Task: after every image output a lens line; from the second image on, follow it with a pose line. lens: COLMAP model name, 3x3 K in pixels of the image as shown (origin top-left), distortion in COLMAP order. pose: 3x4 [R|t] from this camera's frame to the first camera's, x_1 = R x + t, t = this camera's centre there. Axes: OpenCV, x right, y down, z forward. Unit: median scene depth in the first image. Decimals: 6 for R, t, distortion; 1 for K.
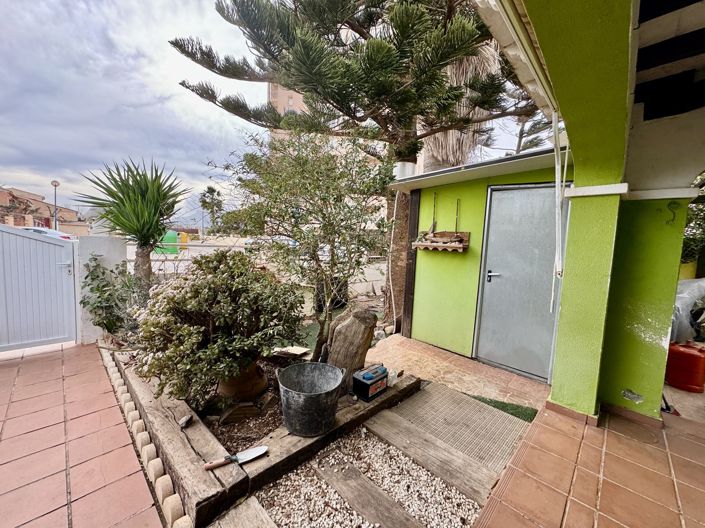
lens RADIAL K [[281.1, 0, 352.5], [0, 281.1, 264.0], [0, 0, 1]] dist [-0.001049, 0.000512]
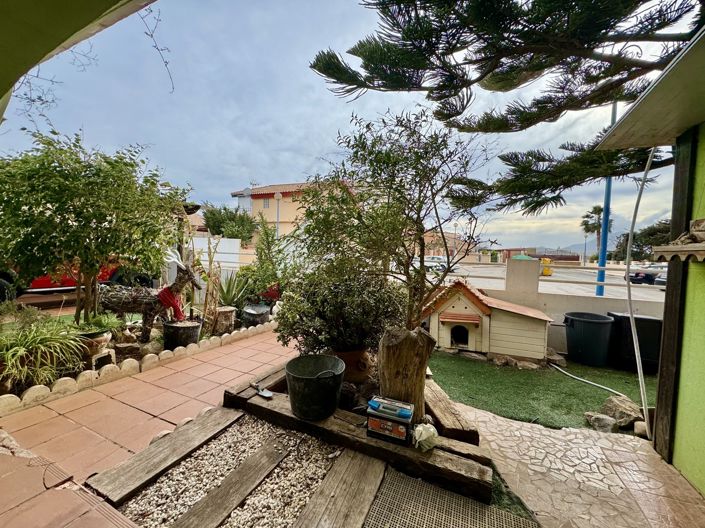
lens RADIAL K [[281.1, 0, 352.5], [0, 281.1, 264.0], [0, 0, 1]] dist [-0.001049, 0.000512]
pose [[0.339344, 0.001005, -0.940662, 0.868091], [-0.096694, 0.994739, -0.033820, 0.032964], [0.935679, 0.102433, 0.337656, 0.682568]]
